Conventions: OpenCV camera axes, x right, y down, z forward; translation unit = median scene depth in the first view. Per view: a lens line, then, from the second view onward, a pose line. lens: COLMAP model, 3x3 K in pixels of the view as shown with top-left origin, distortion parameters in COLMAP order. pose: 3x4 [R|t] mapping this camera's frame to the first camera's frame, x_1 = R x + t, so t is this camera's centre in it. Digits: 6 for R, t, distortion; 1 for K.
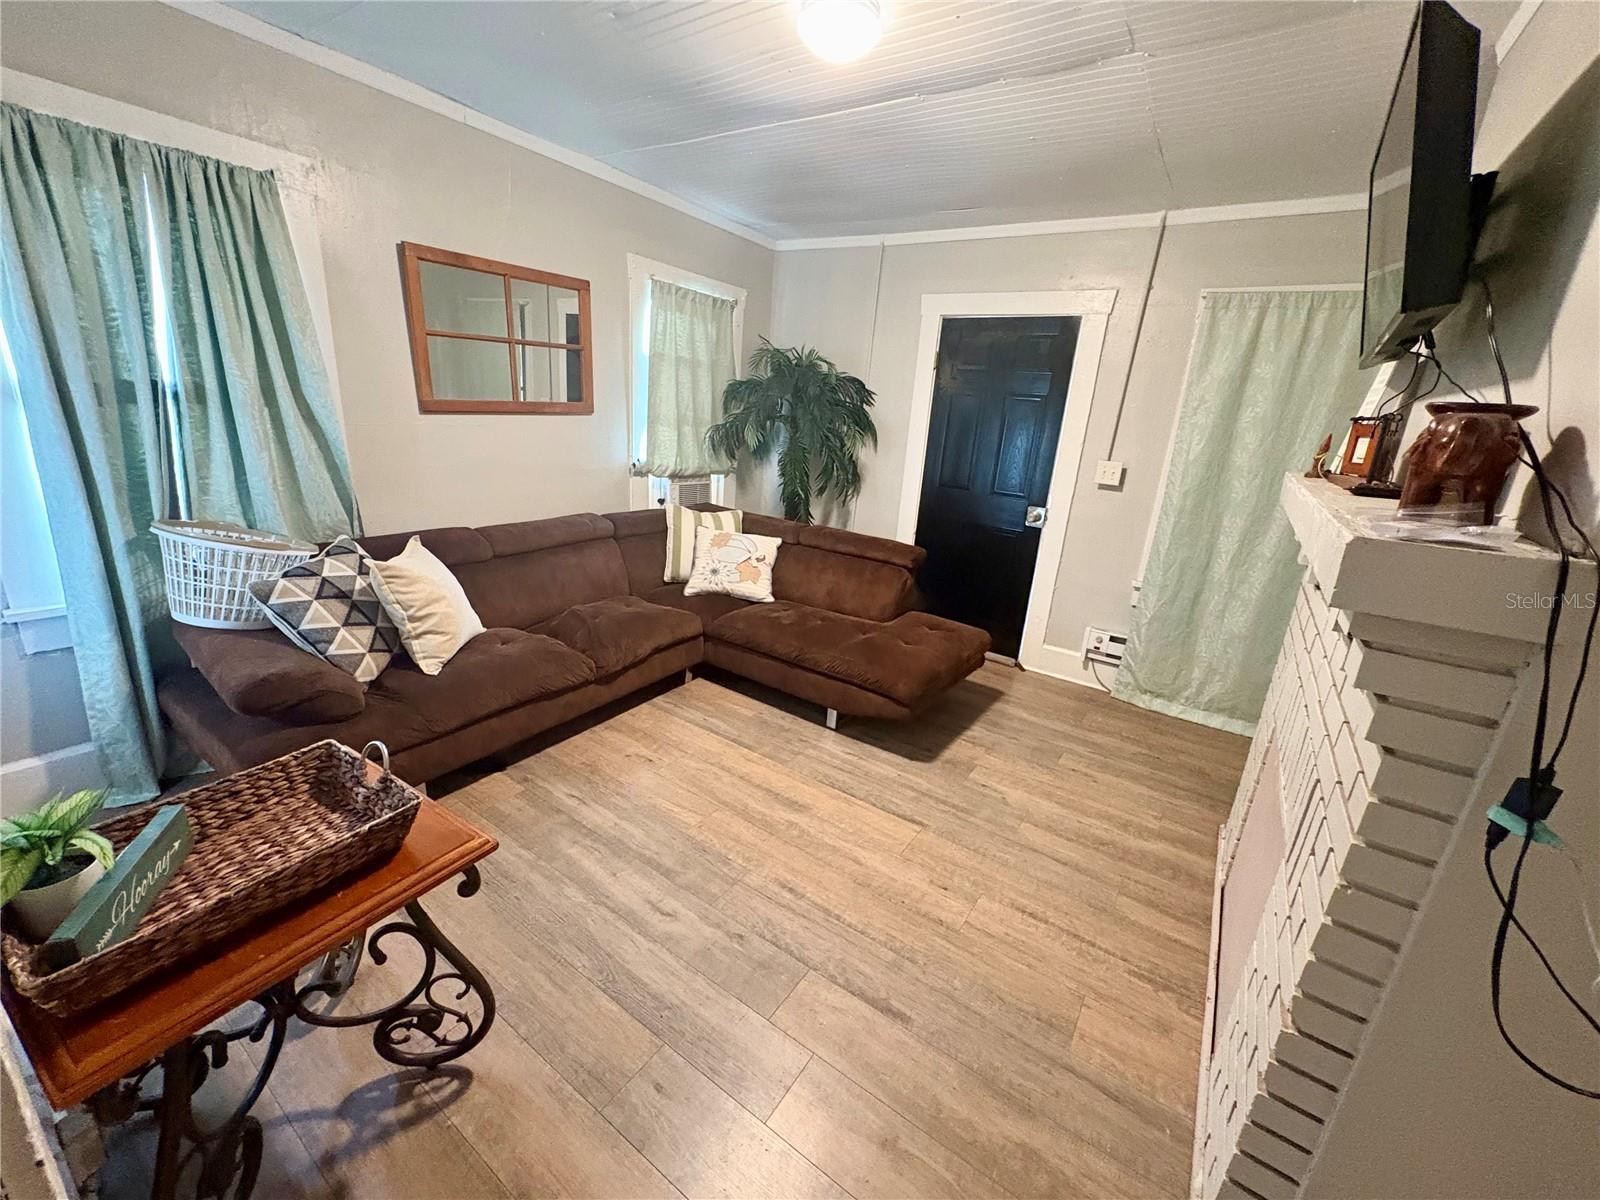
lens RADIAL K [[637.5, 0, 800.1], [0, 637.5, 598.7], [0, 0, 1]] dist [0.000390, 0.000128]
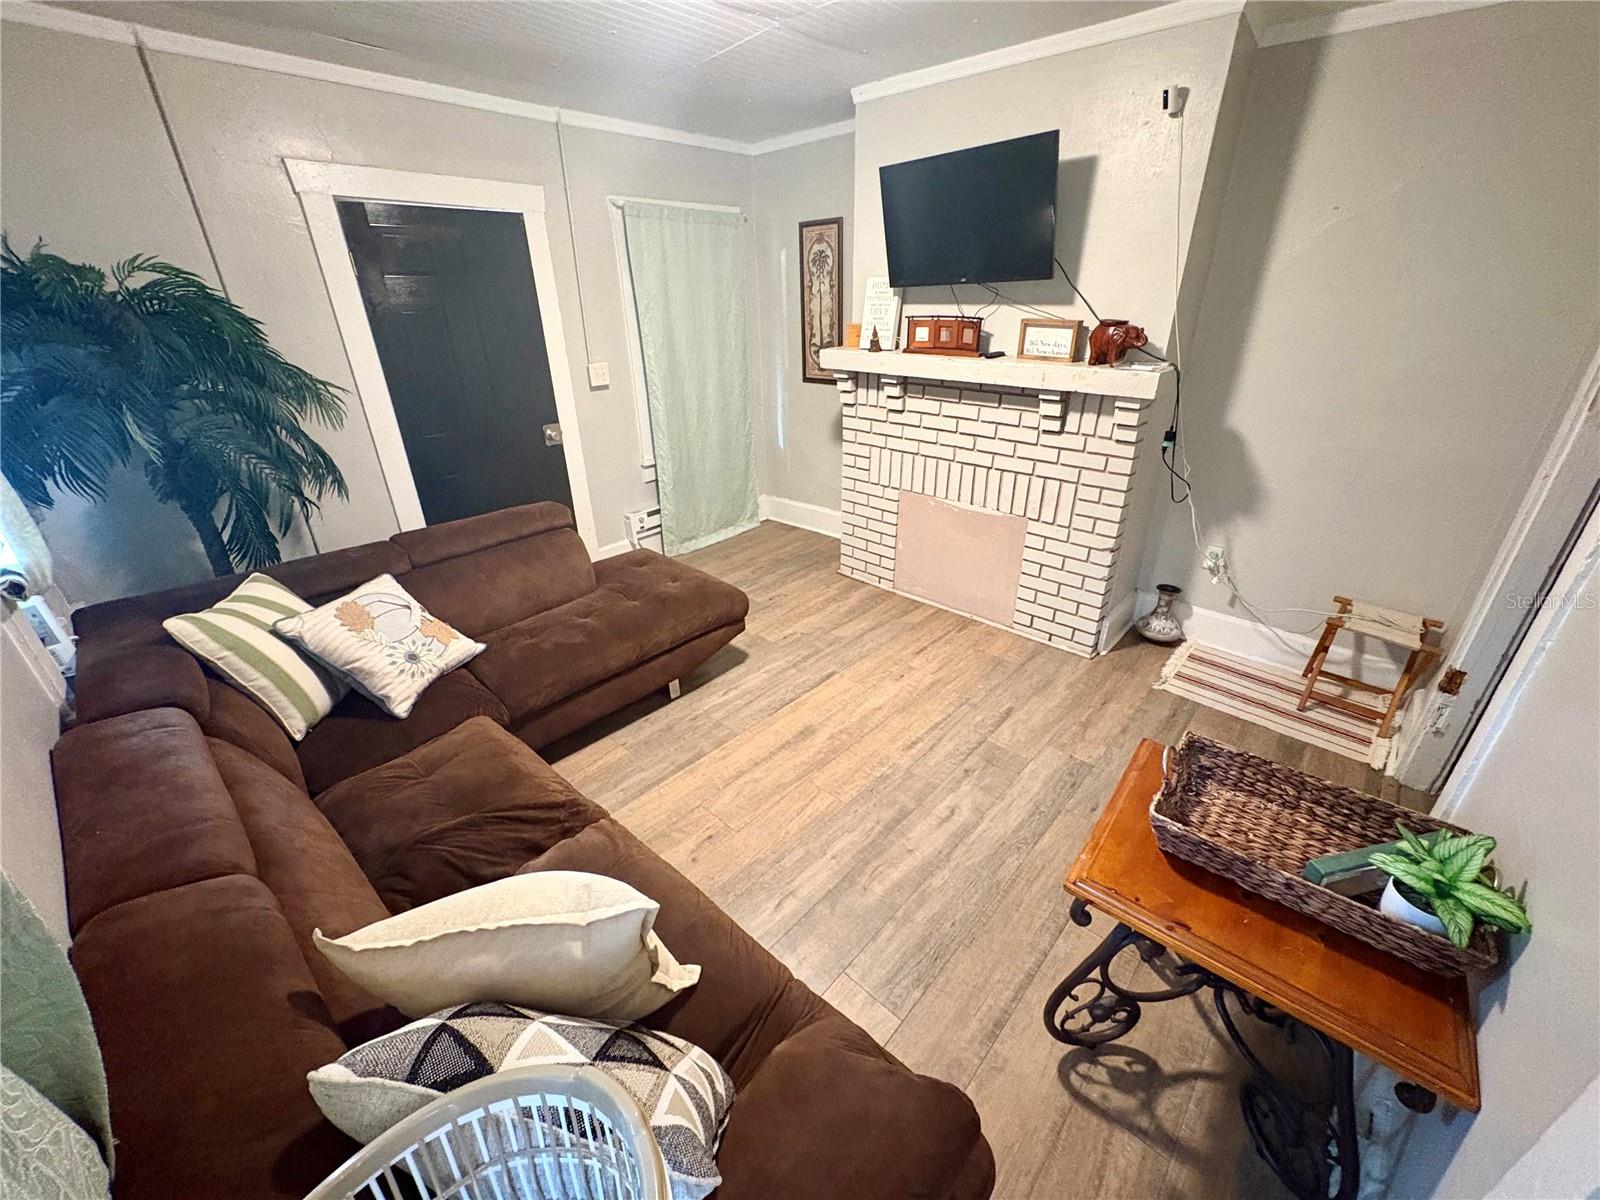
lens RADIAL K [[637.5, 0, 804.7], [0, 637.5, 597.8], [0, 0, 1]] dist [0.000390, 0.000128]
pose [[0.142559, -0.495851, 0.856626, -0.774973], [0.311107, 0.844050, 0.436797, -0.324762], [-0.939622, 0.204233, 0.274590, 0.616687]]
